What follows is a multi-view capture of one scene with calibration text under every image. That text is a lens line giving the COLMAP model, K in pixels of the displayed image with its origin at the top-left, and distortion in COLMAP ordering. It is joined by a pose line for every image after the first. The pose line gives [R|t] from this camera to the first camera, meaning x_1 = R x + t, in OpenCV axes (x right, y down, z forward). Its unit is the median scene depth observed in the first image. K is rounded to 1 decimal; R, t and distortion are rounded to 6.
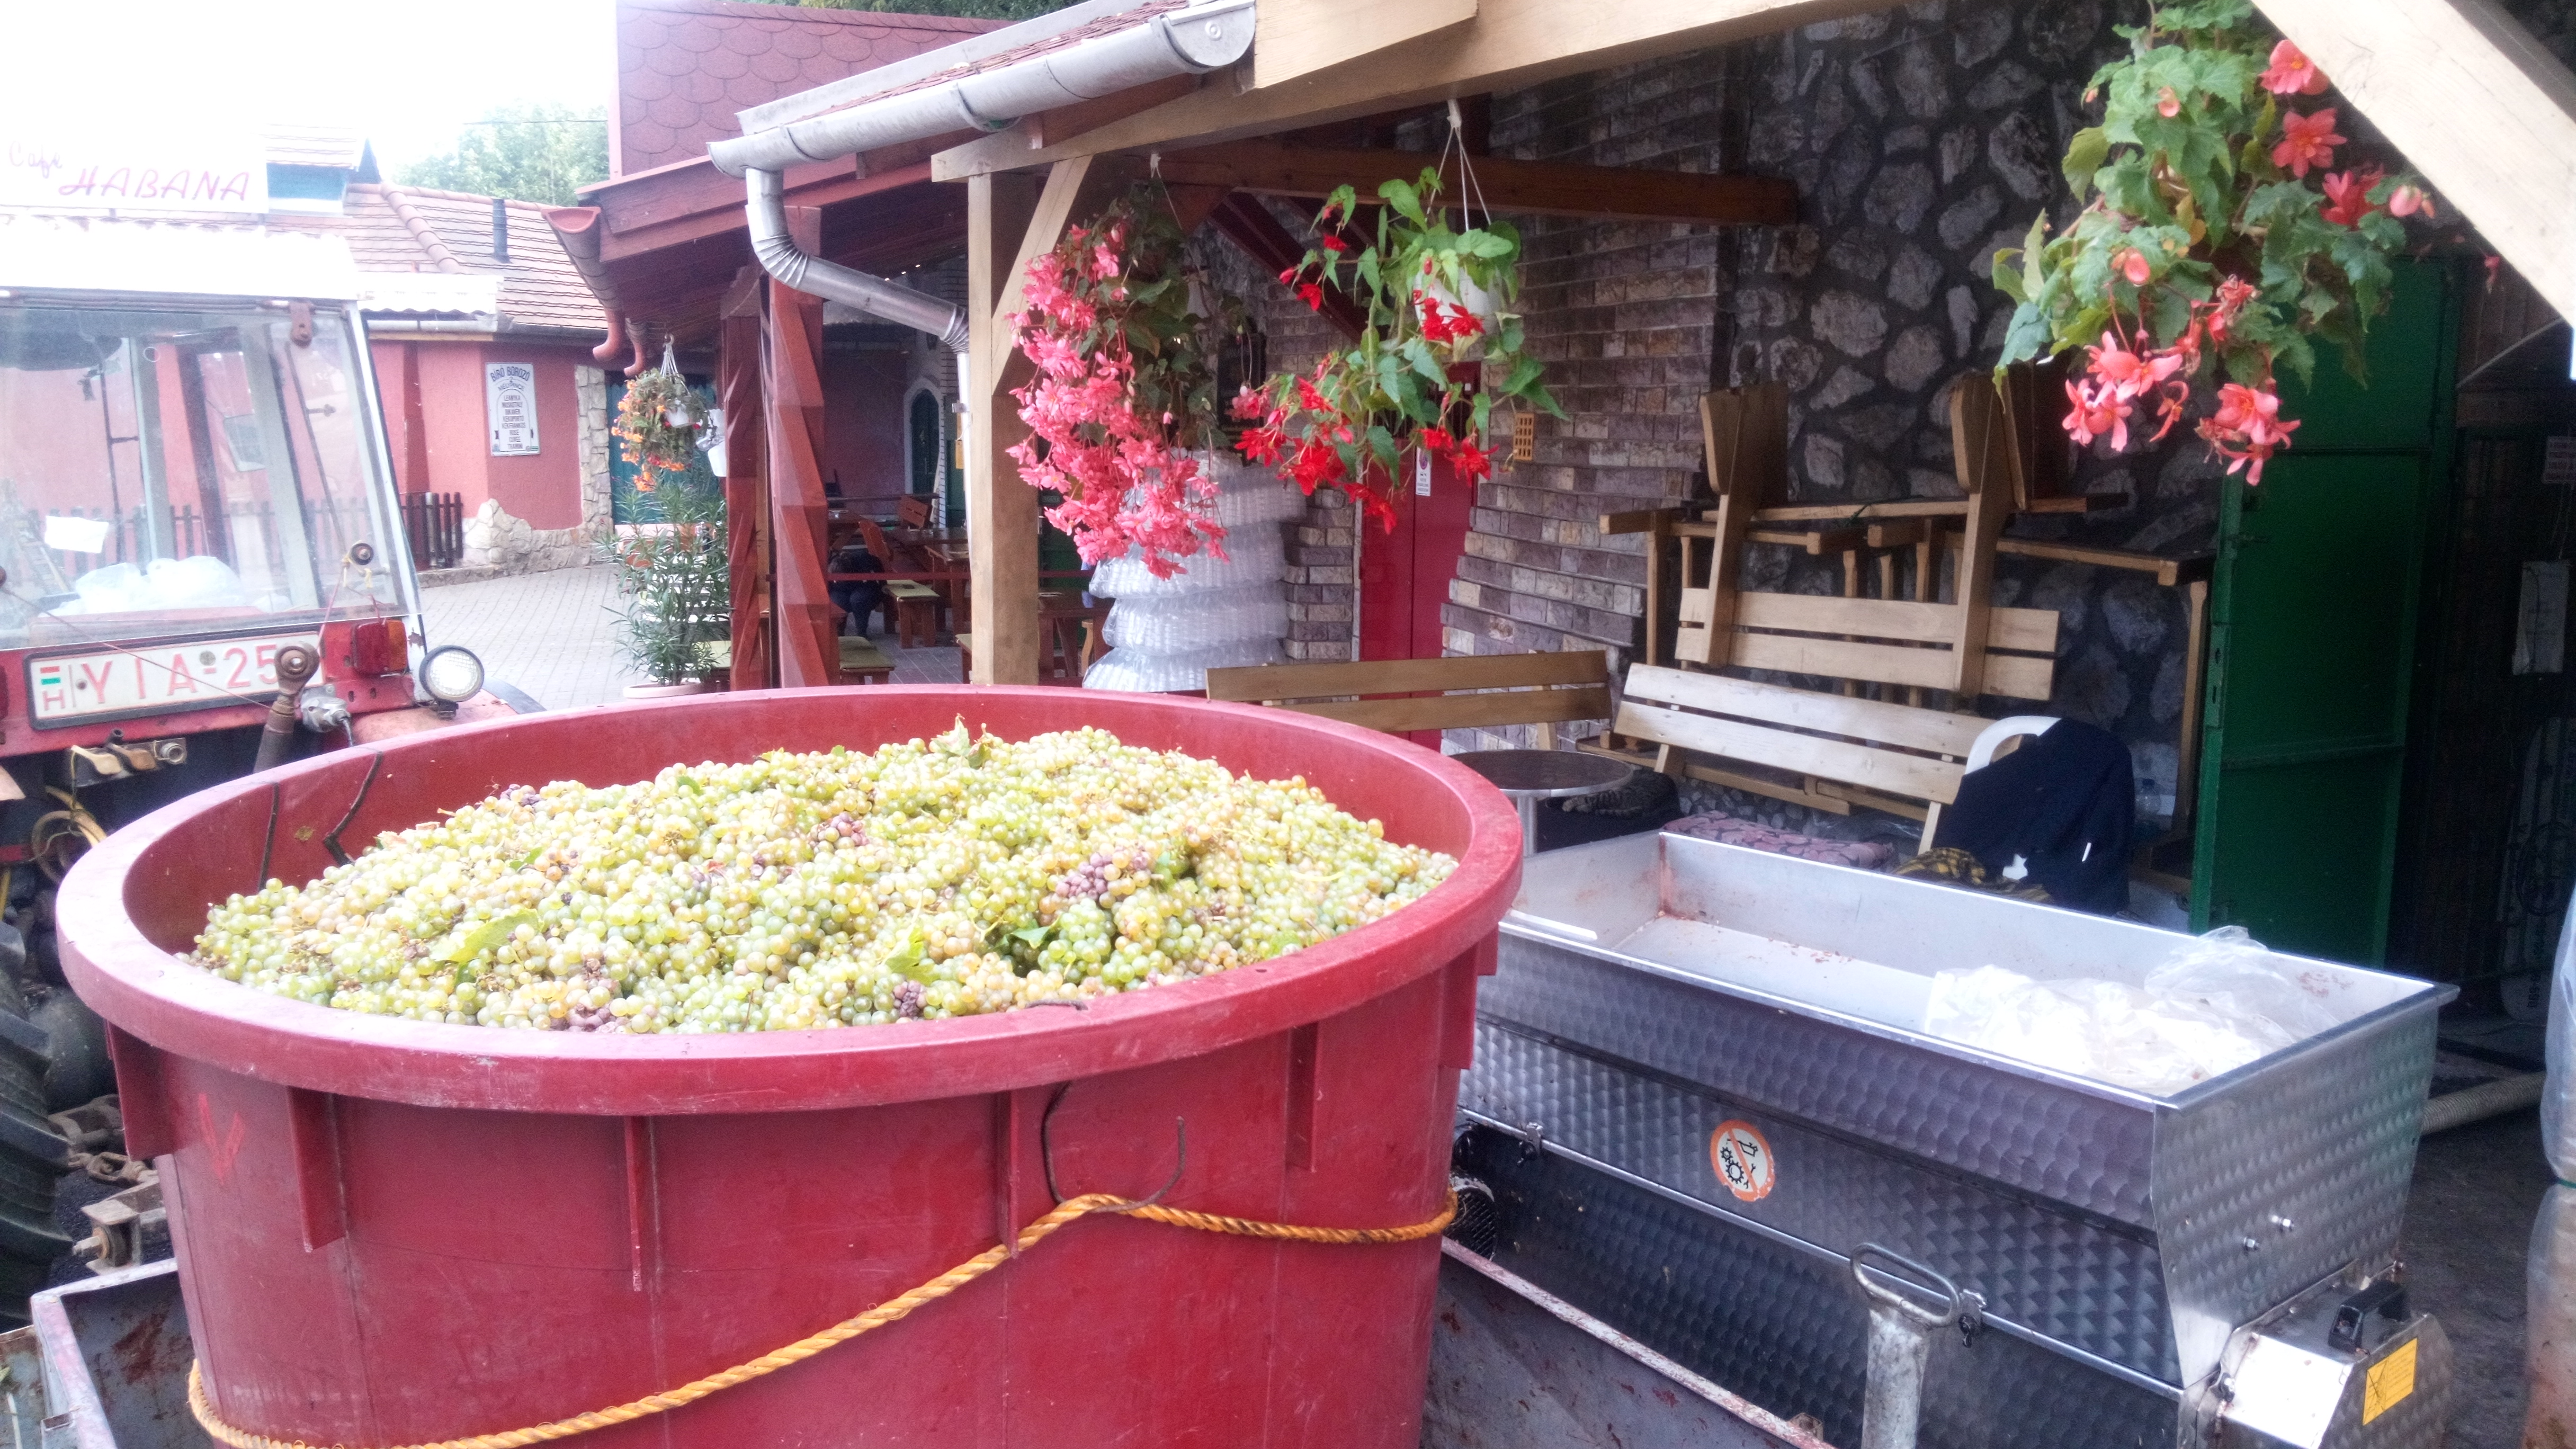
lens RADIAL K [[1857.0, 0, 1289.8], [0, 1857.0, 663.2], [0, 0, 1]] dist [0.073342, -0.094677]
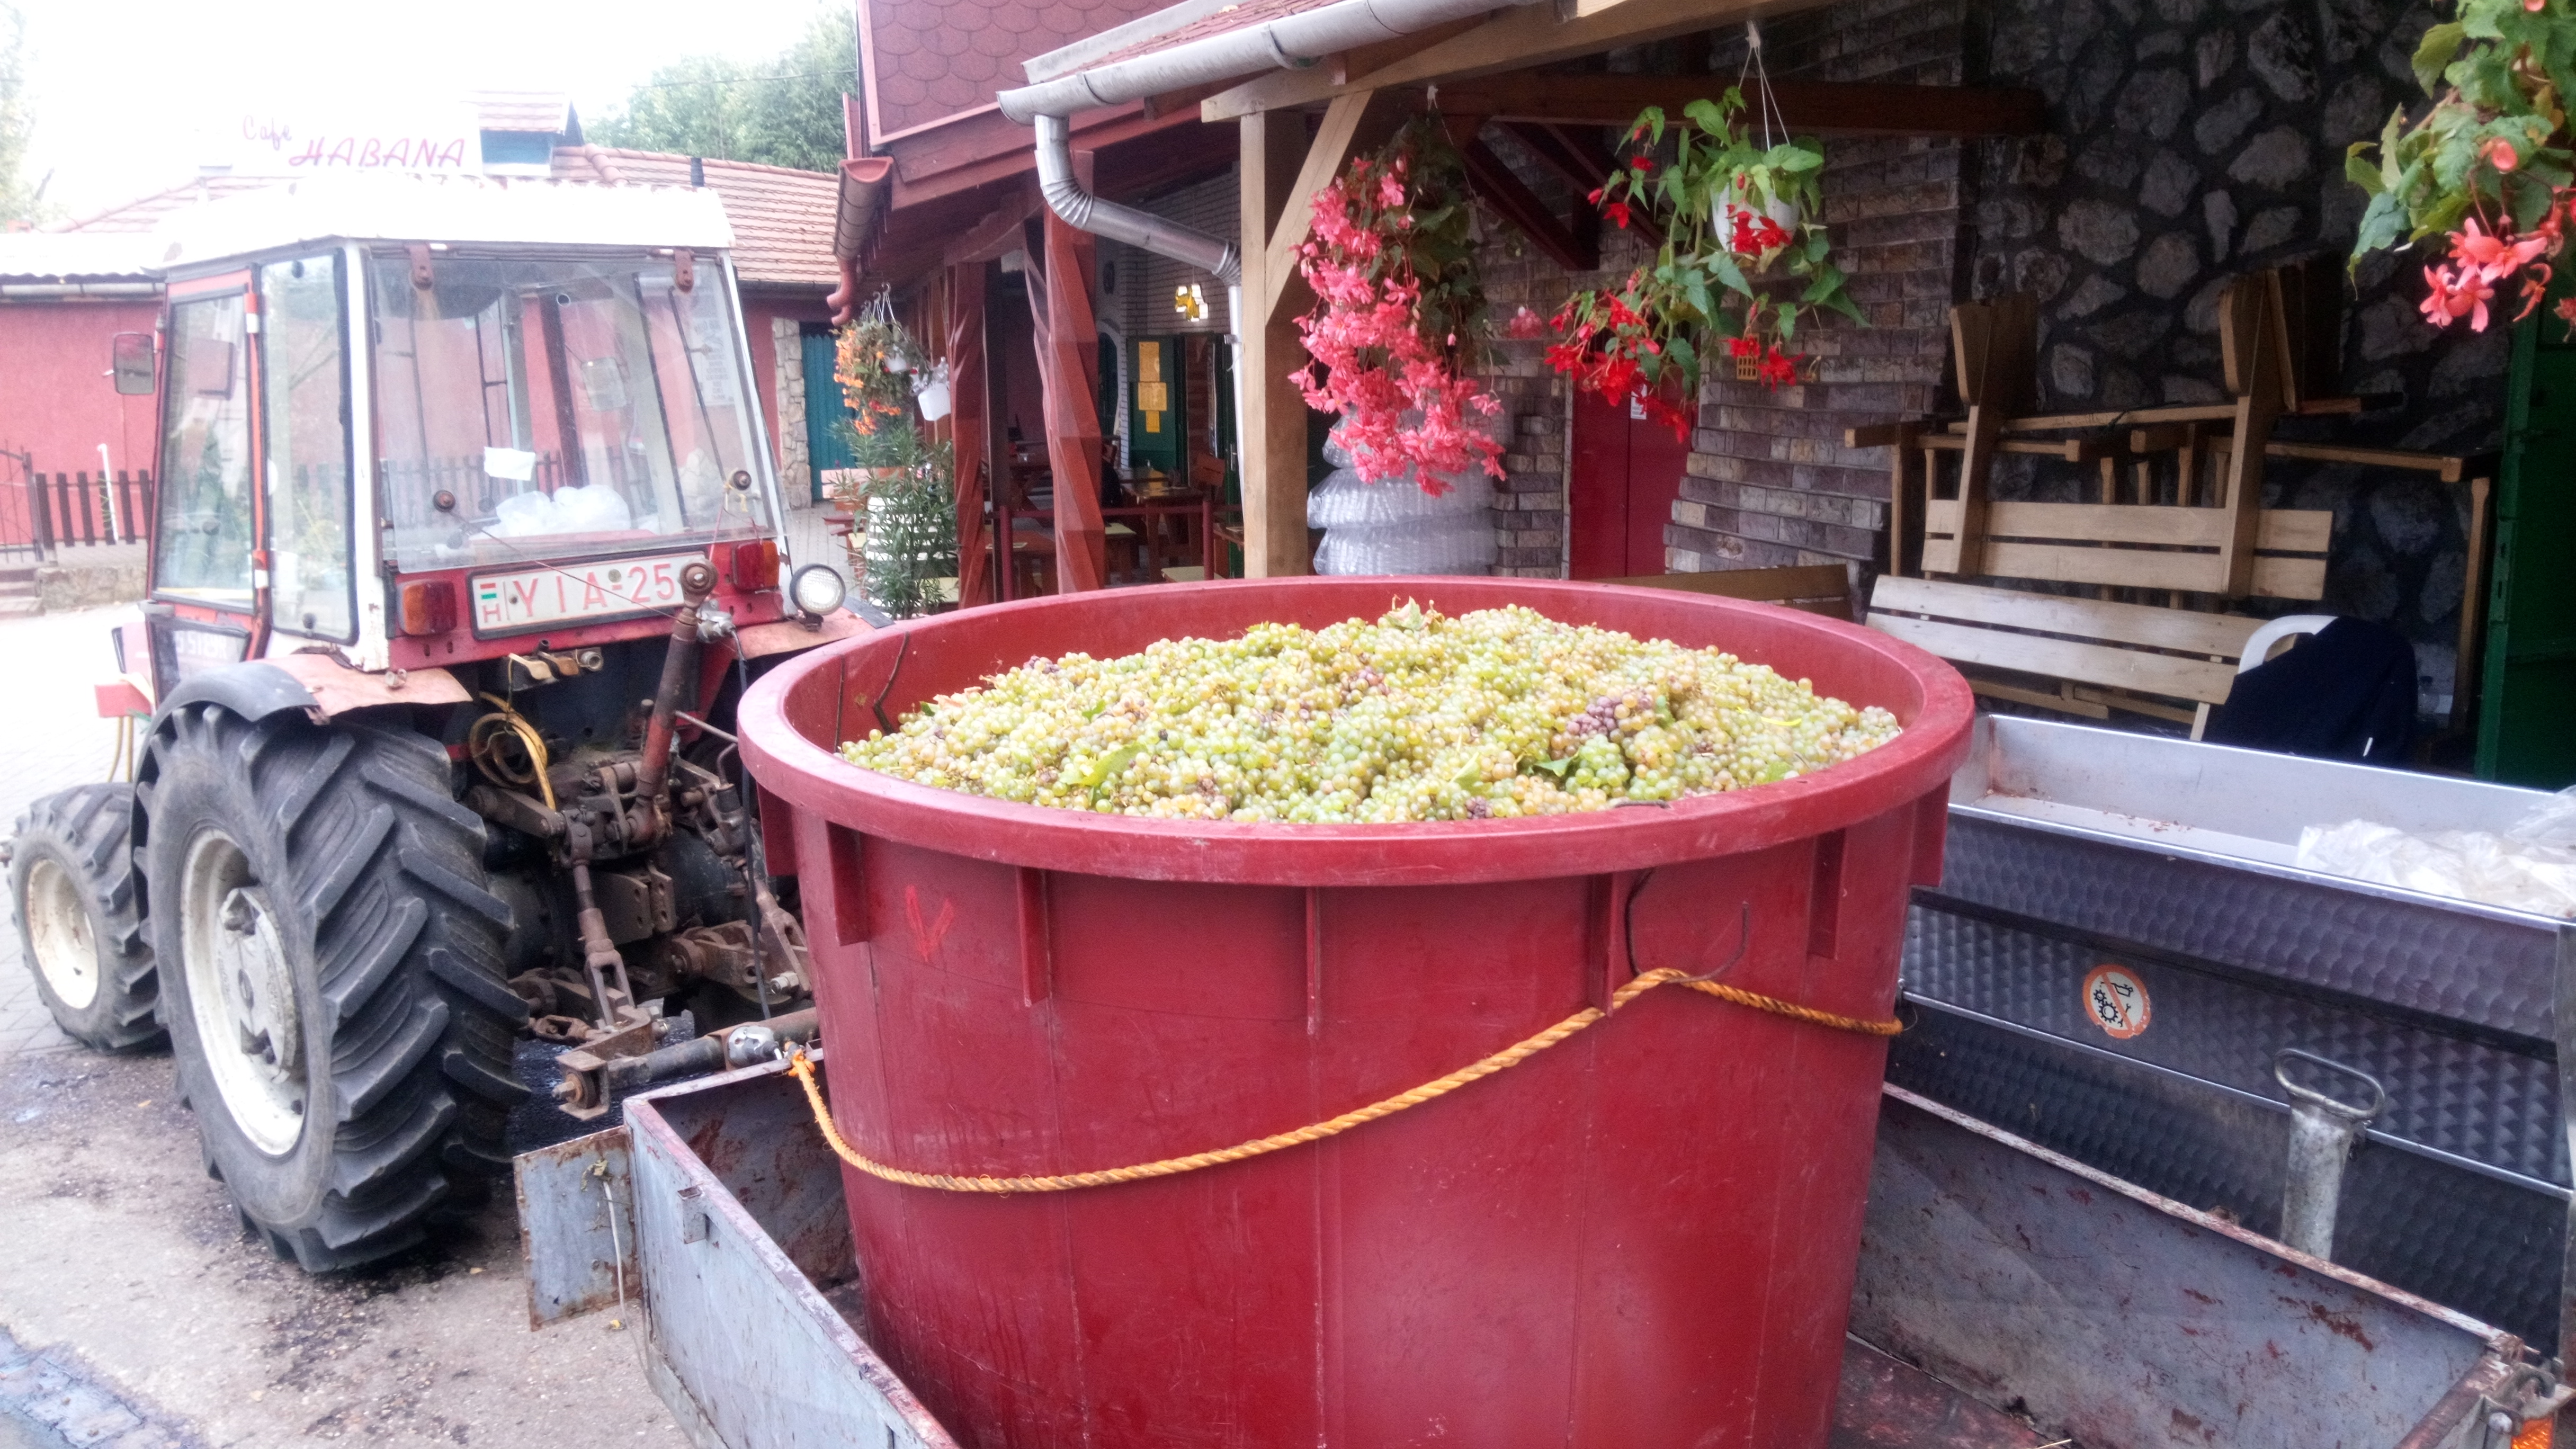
lens RADIAL K [[1857.0, 0, 1289.8], [0, 1857.0, 663.2], [0, 0, 1]] dist [0.073342, -0.094677]
pose [[0.996980, -0.011061, -0.076873, -0.097683], [0.013455, 0.999438, 0.030695, 0.020898], [0.076490, -0.031637, 0.996568, -0.071769]]
